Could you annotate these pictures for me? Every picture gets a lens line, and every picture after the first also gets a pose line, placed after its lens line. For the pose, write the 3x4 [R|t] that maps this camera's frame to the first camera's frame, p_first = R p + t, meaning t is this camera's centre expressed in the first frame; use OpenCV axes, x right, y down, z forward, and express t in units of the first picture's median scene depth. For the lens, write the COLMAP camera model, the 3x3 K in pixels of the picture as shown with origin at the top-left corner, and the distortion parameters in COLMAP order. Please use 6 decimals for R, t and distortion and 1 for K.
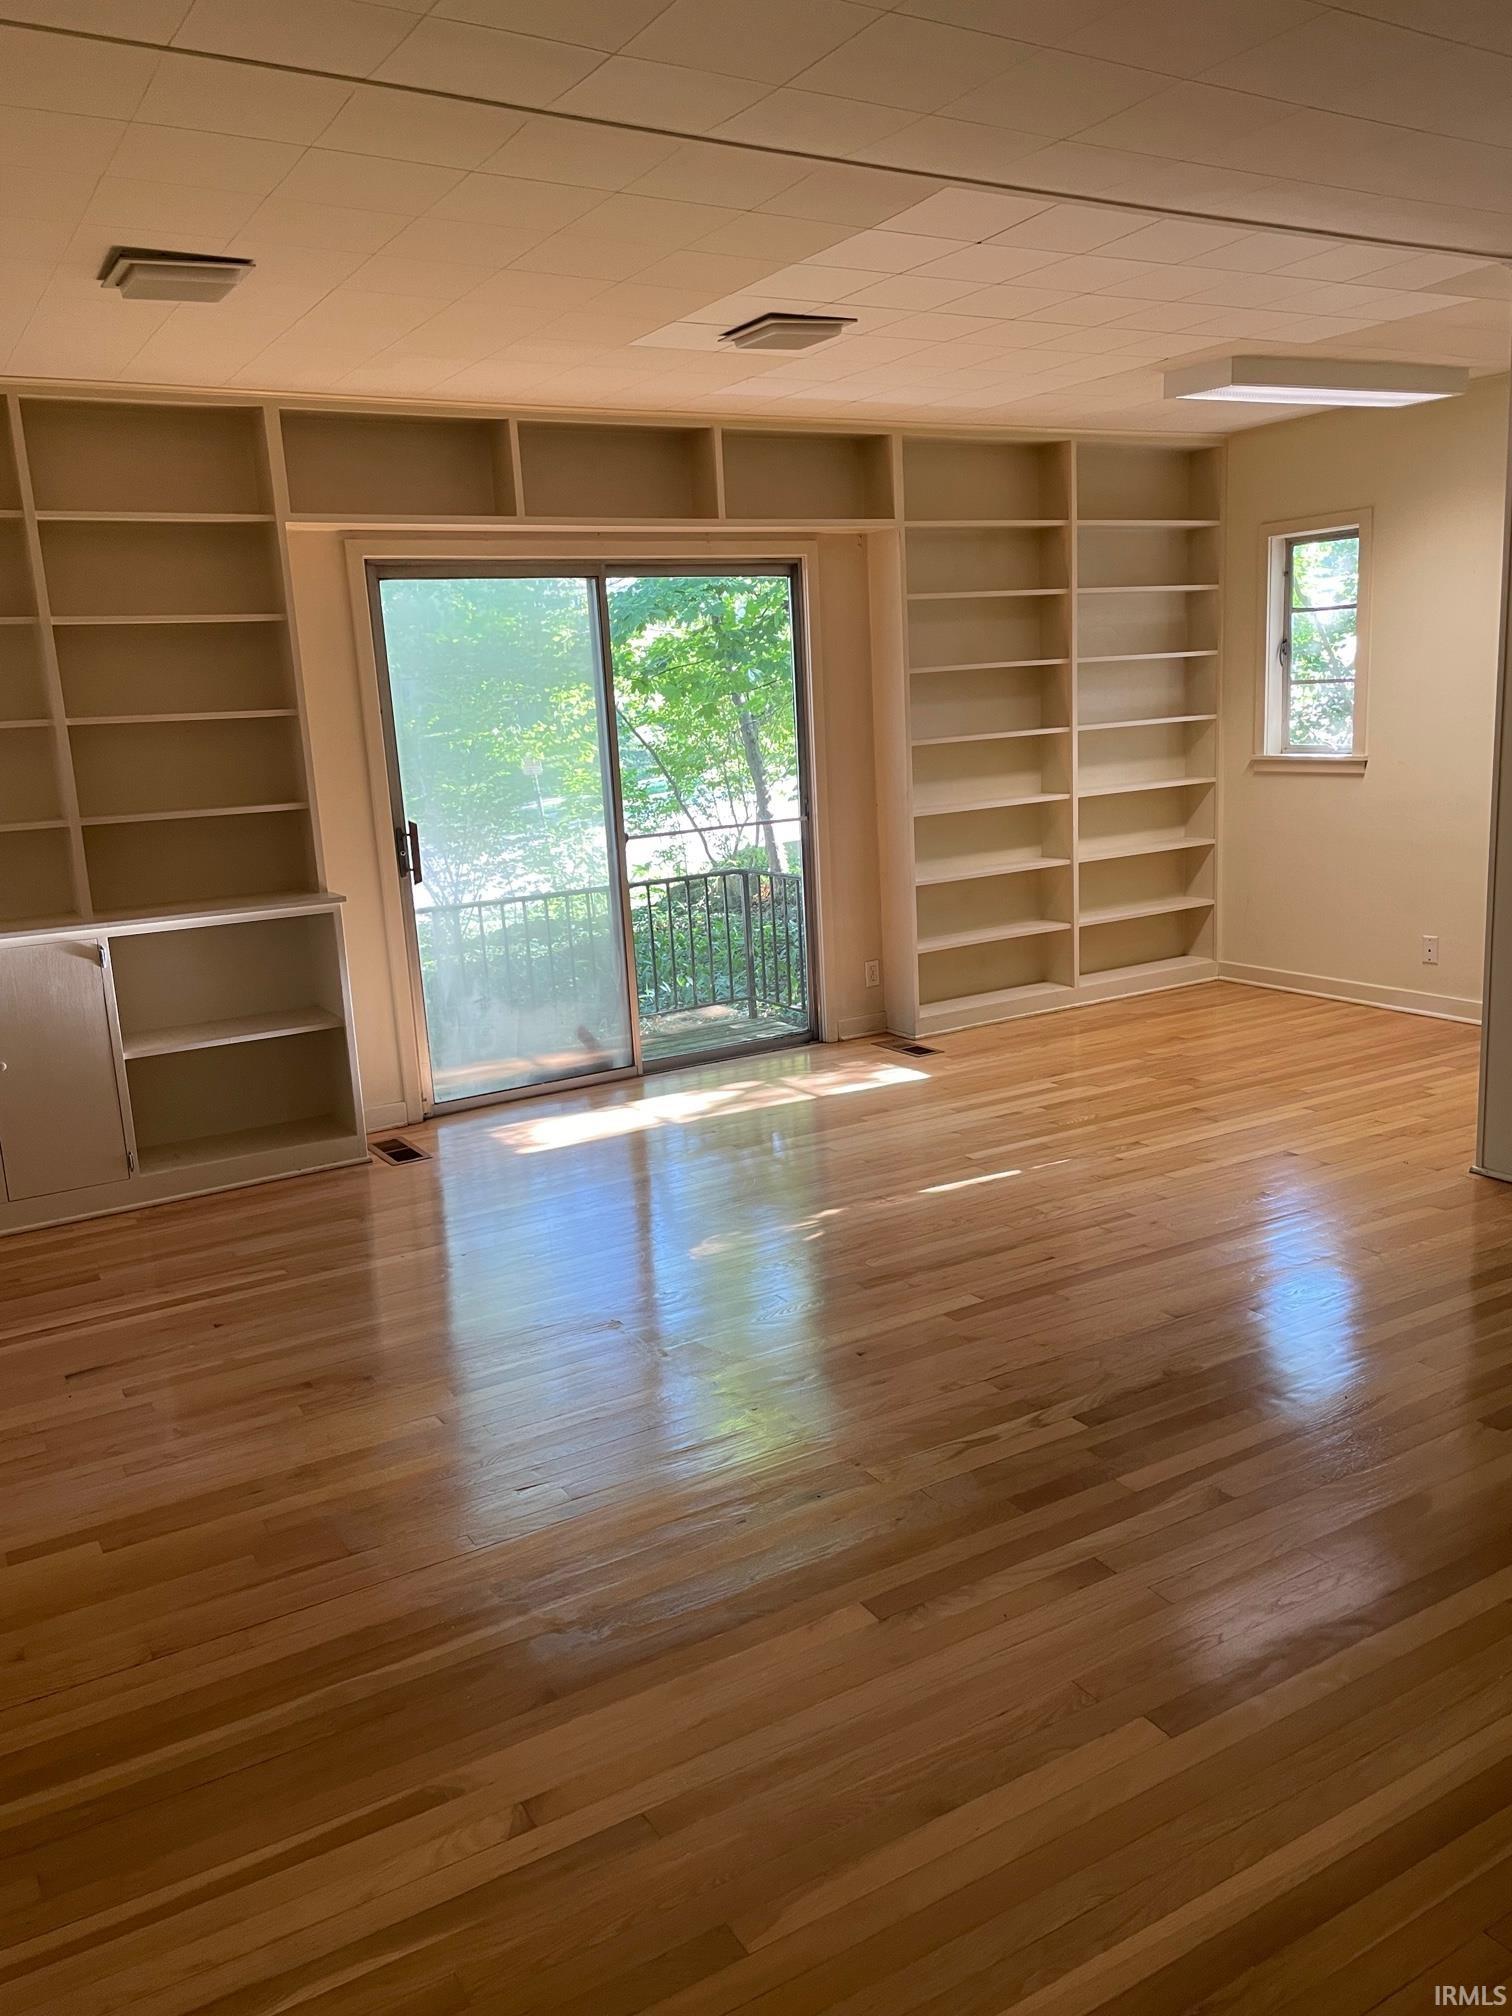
lens RADIAL K [[1522.5, 0, 767.0], [0, 1522.5, 1016.8], [0, 0, 1]] dist [0.080670, -0.106552]
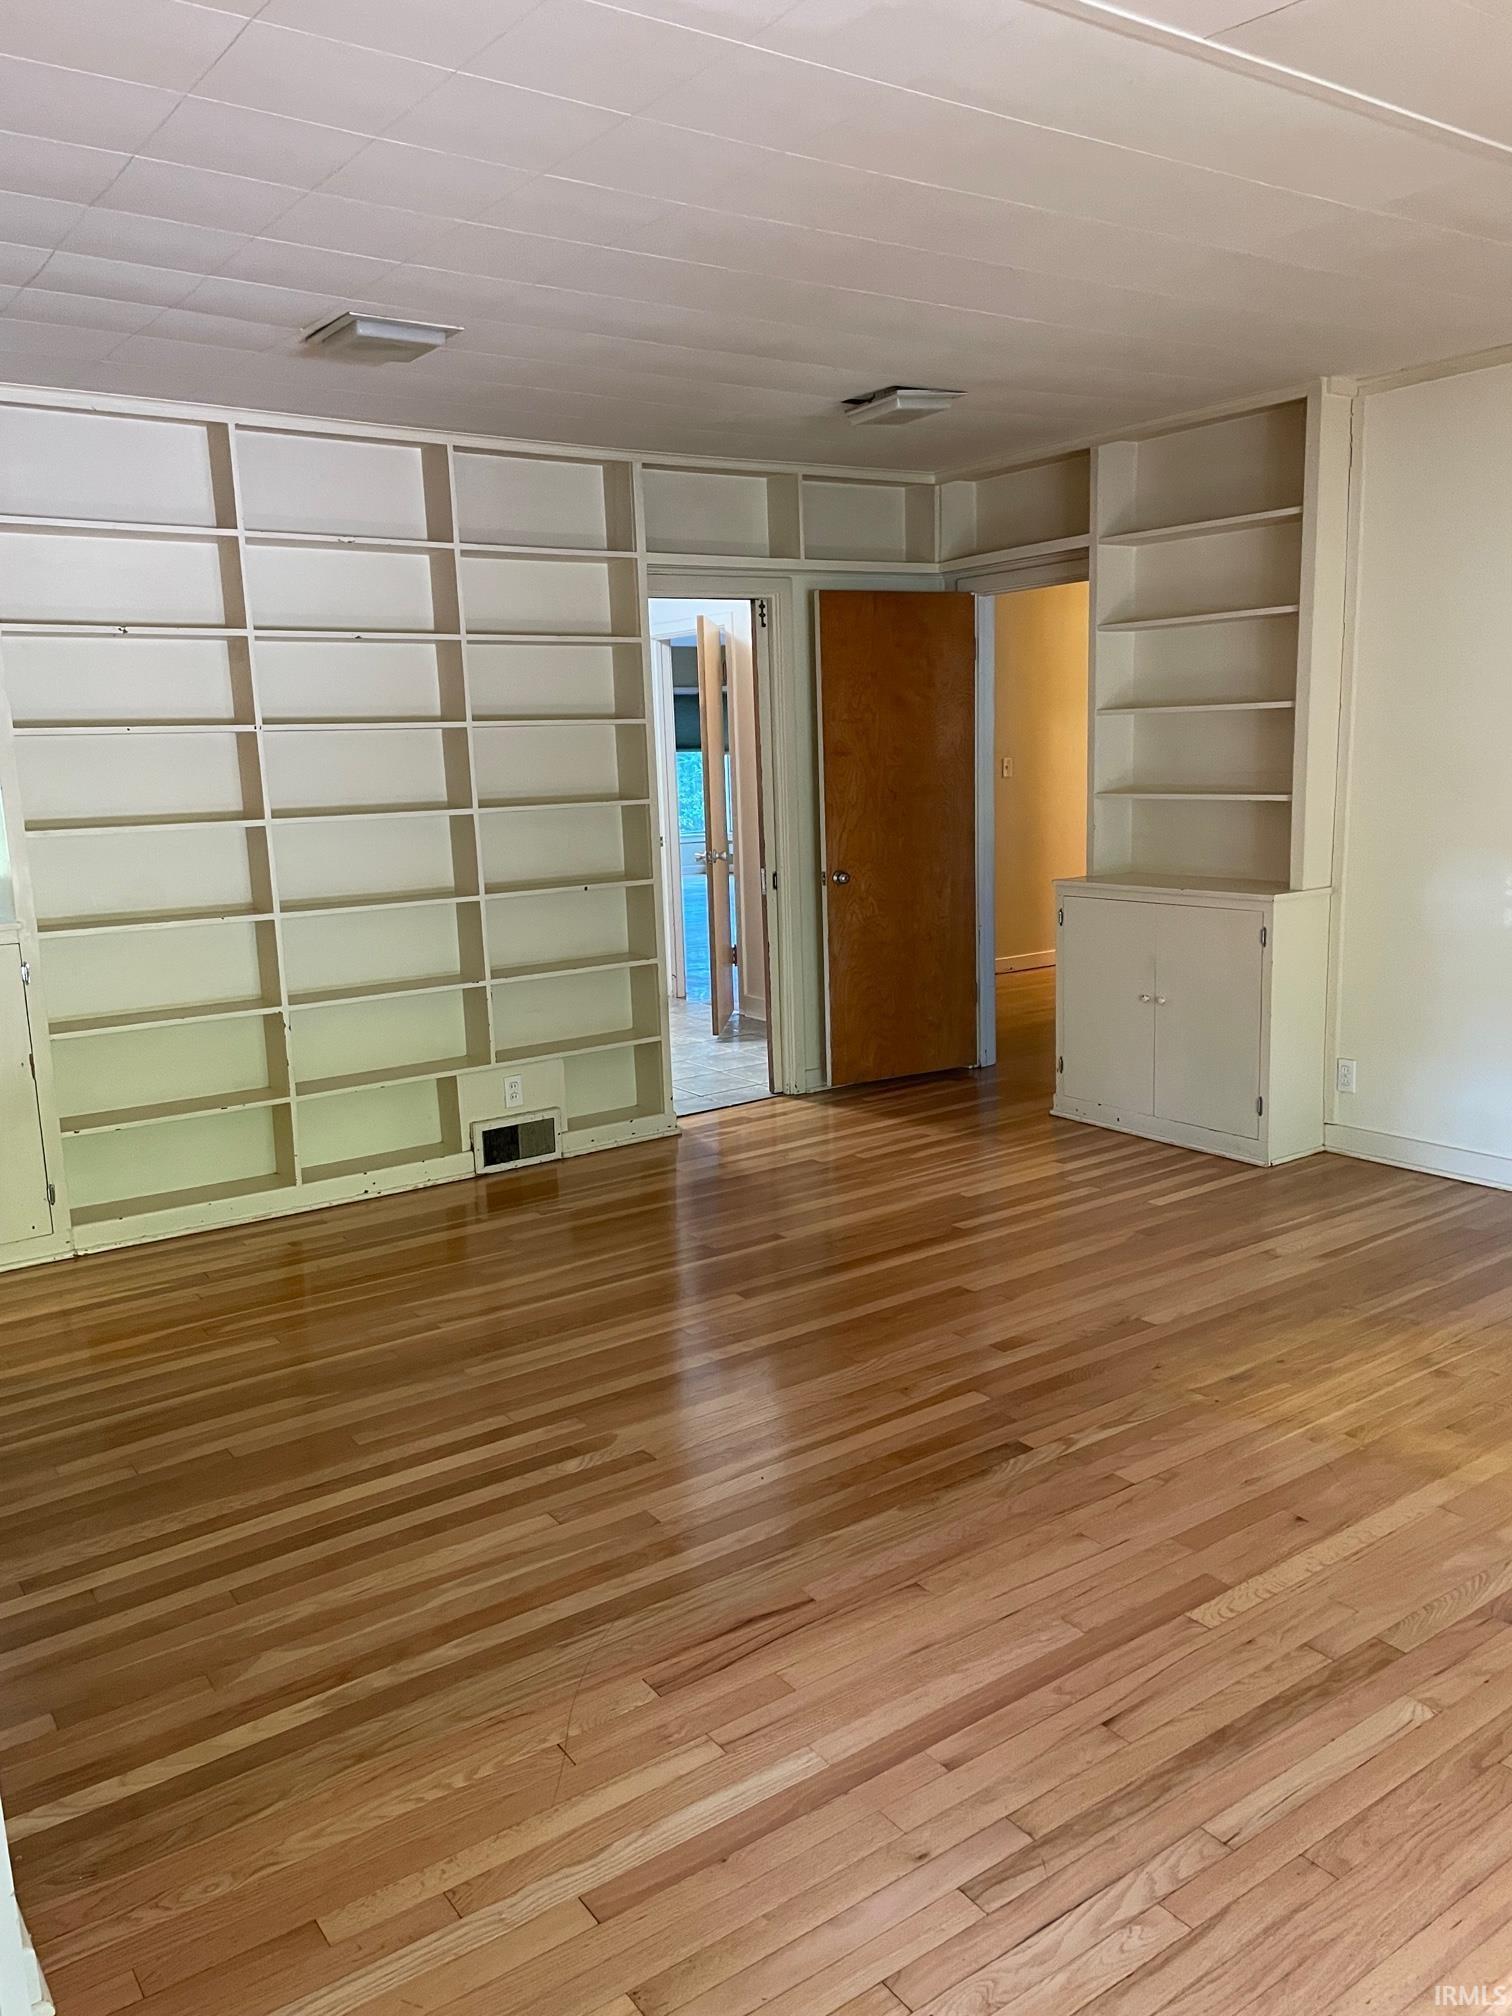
lens RADIAL K [[1522.5, 0, 753.4], [0, 1522.5, 1009.3], [0, 0, 1]] dist [0.080670, -0.106552]
pose [[-0.992578, 0.105106, -0.061163, 0.416467], [0.074027, 0.921266, 0.381823, -0.411303], [0.096479, 0.374461, -0.922210, 1.817024]]
